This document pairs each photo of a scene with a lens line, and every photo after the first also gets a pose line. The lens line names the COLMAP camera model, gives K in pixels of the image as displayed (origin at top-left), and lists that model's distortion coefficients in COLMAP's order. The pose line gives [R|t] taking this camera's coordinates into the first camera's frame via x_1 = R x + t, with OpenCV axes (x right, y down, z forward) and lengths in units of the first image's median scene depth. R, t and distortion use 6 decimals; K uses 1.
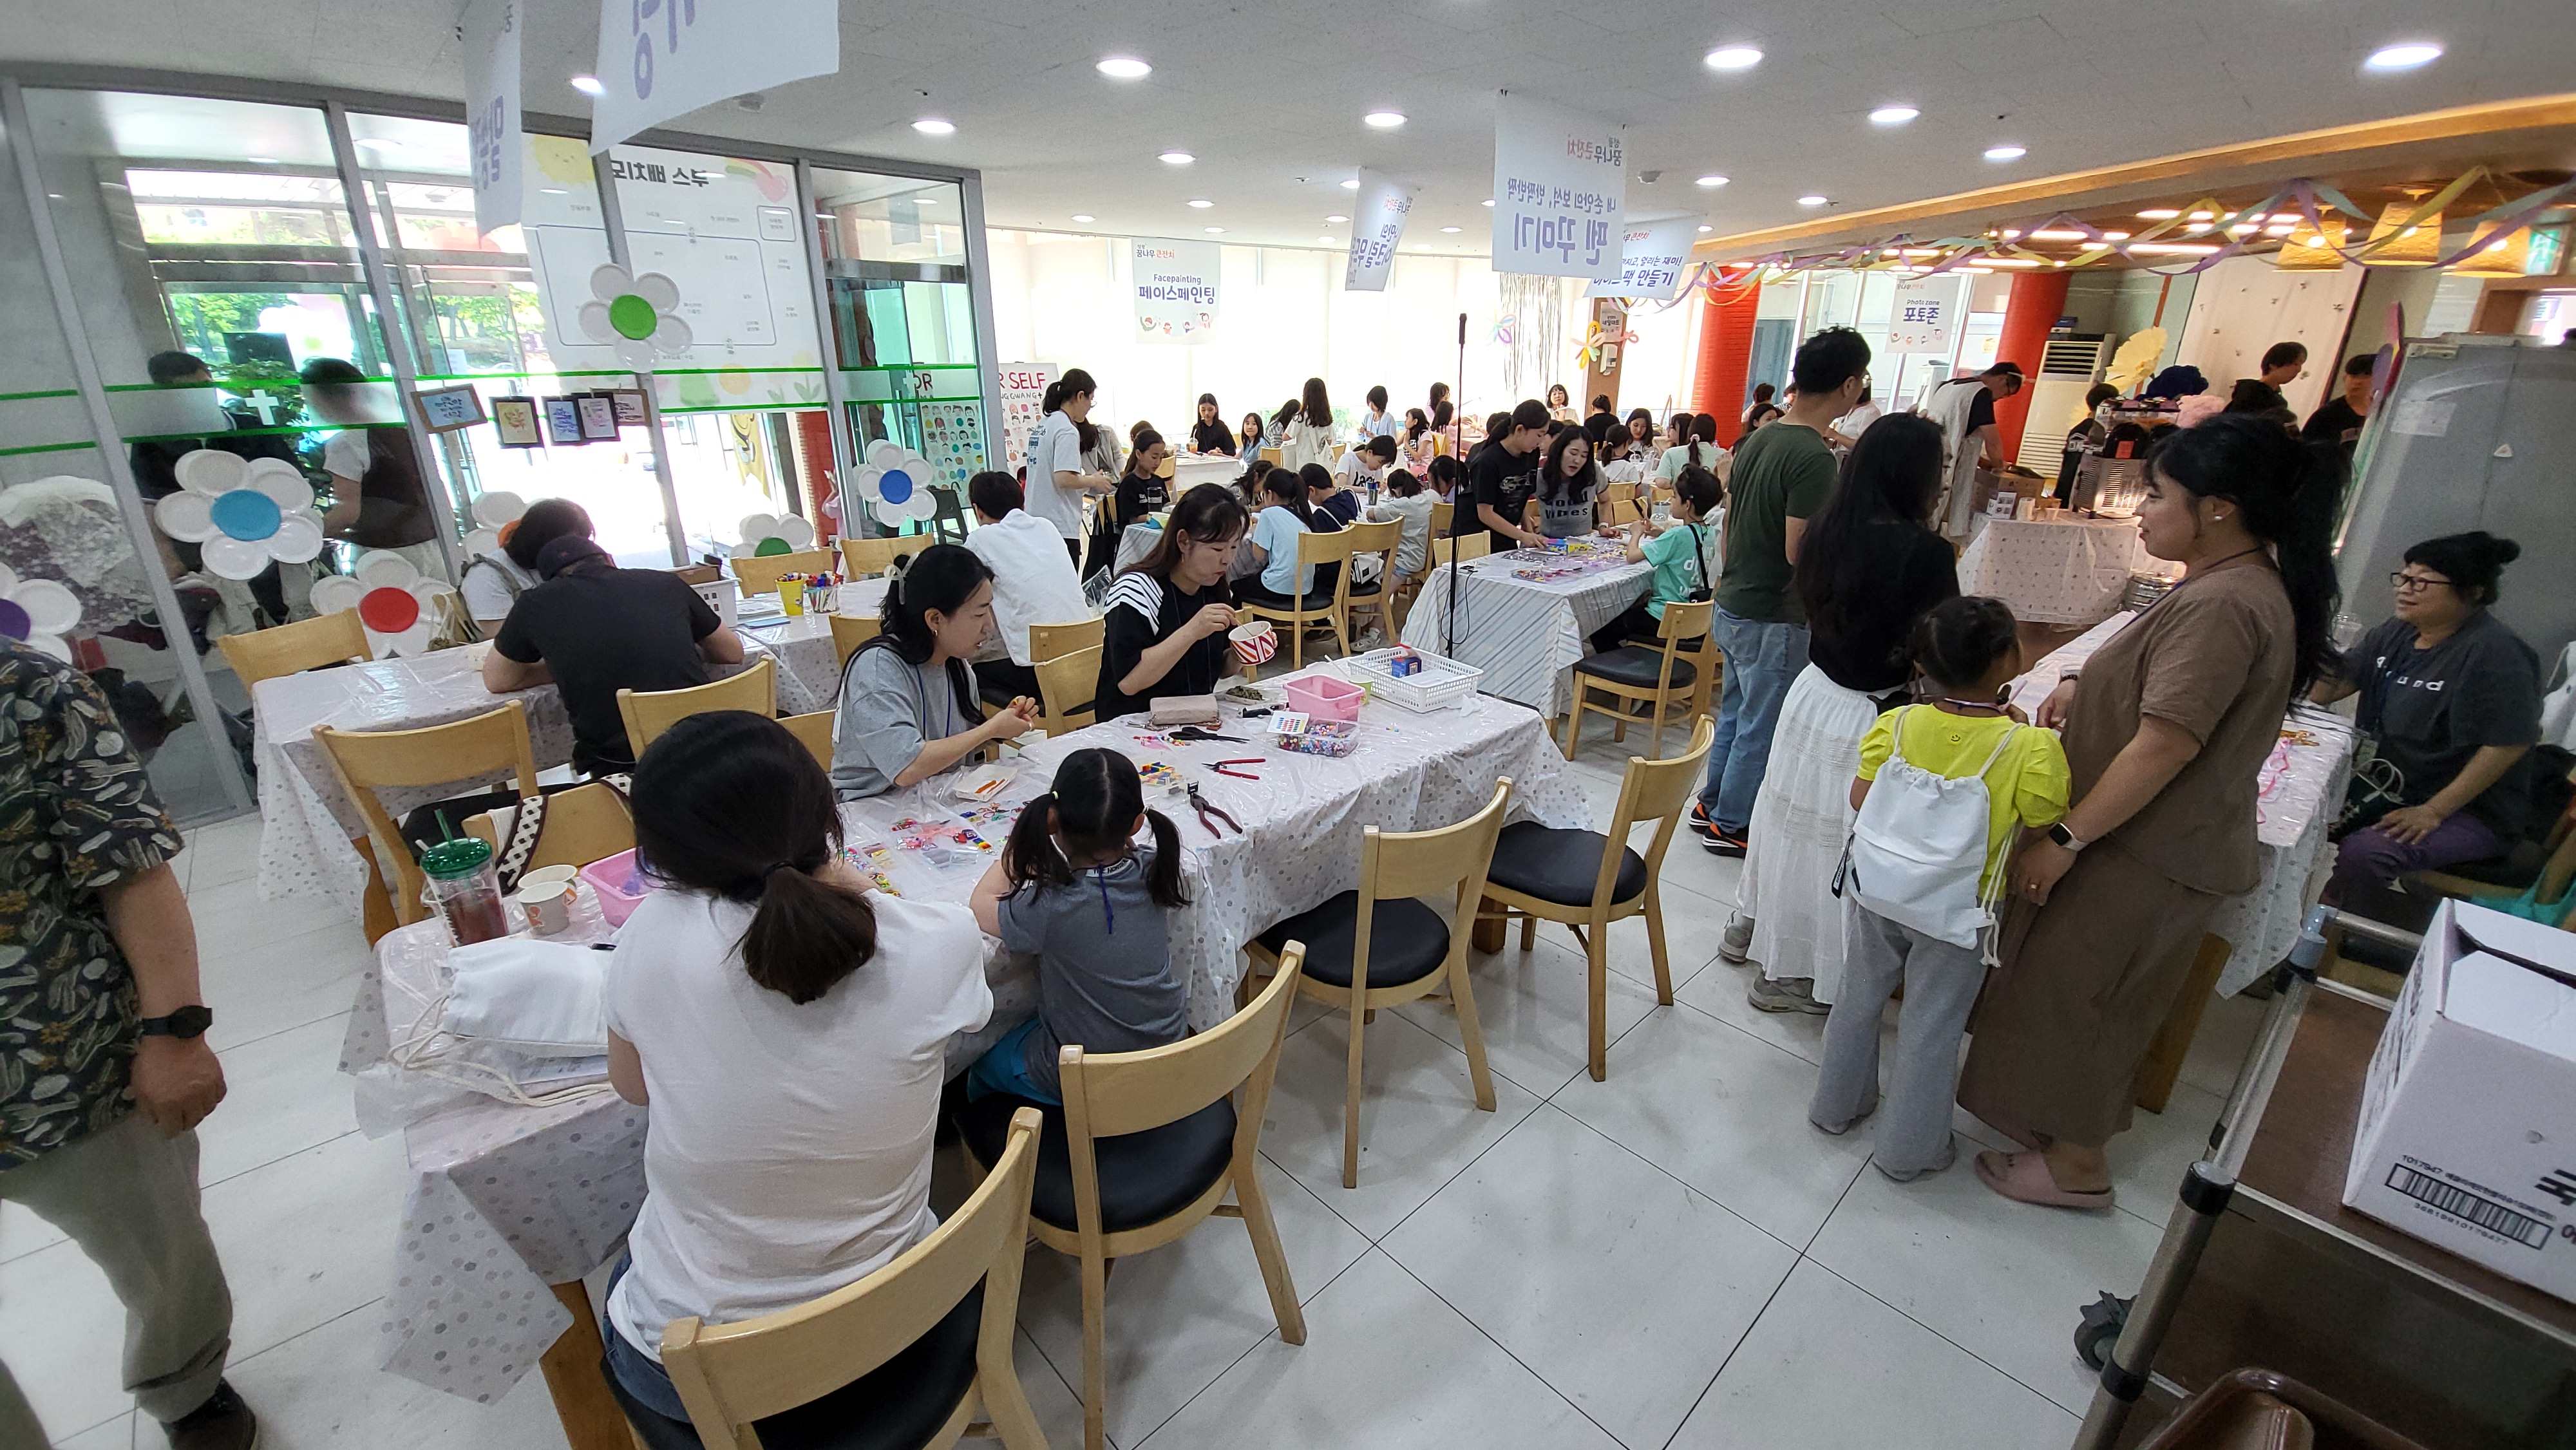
lens RADIAL K [[1054.0, 0, 1274.4], [0, 1054.0, 726.5], [0, 0, 1]] dist [-0.001730, -0.000839]
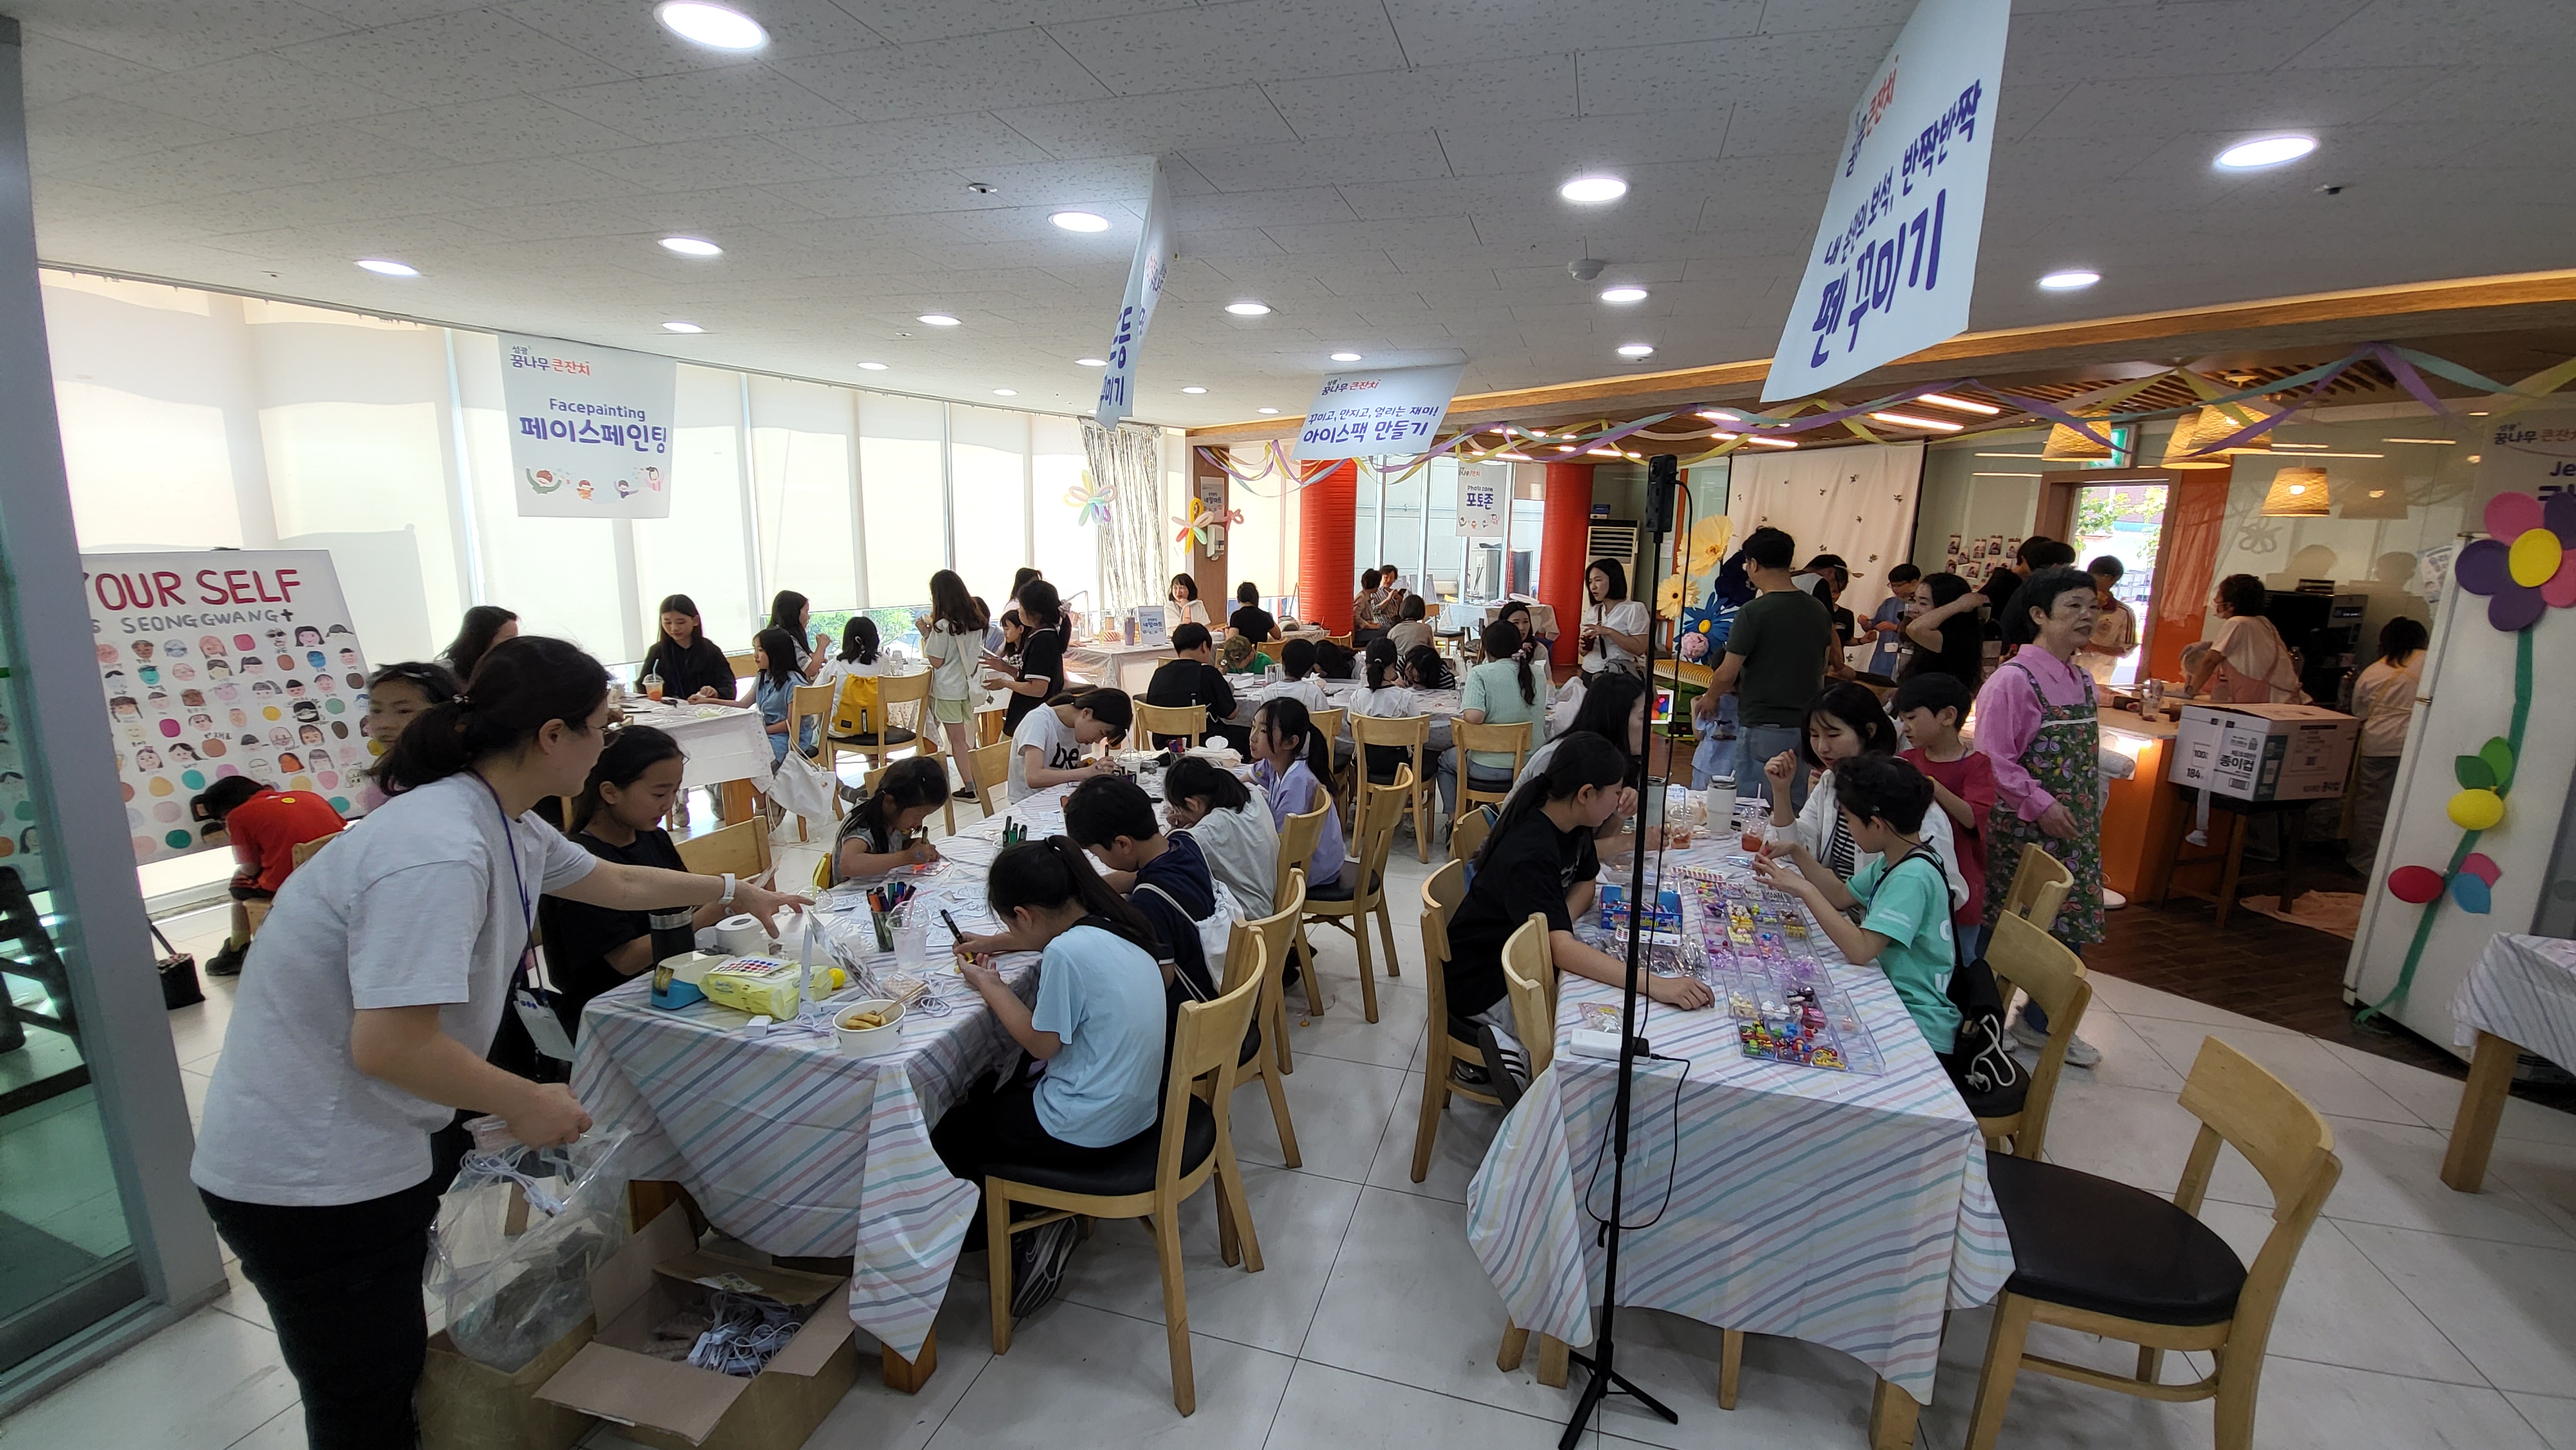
lens RADIAL K [[1054.0, 0, 1312.6], [0, 1054.0, 722.8], [0, 0, 1]] dist [-0.001730, -0.000839]
pose [[0.858493, -0.081248, 0.506349, -0.061565], [0.160593, 0.980301, -0.114981, -0.119491], [-0.487032, 0.180026, 0.854629, 0.329760]]
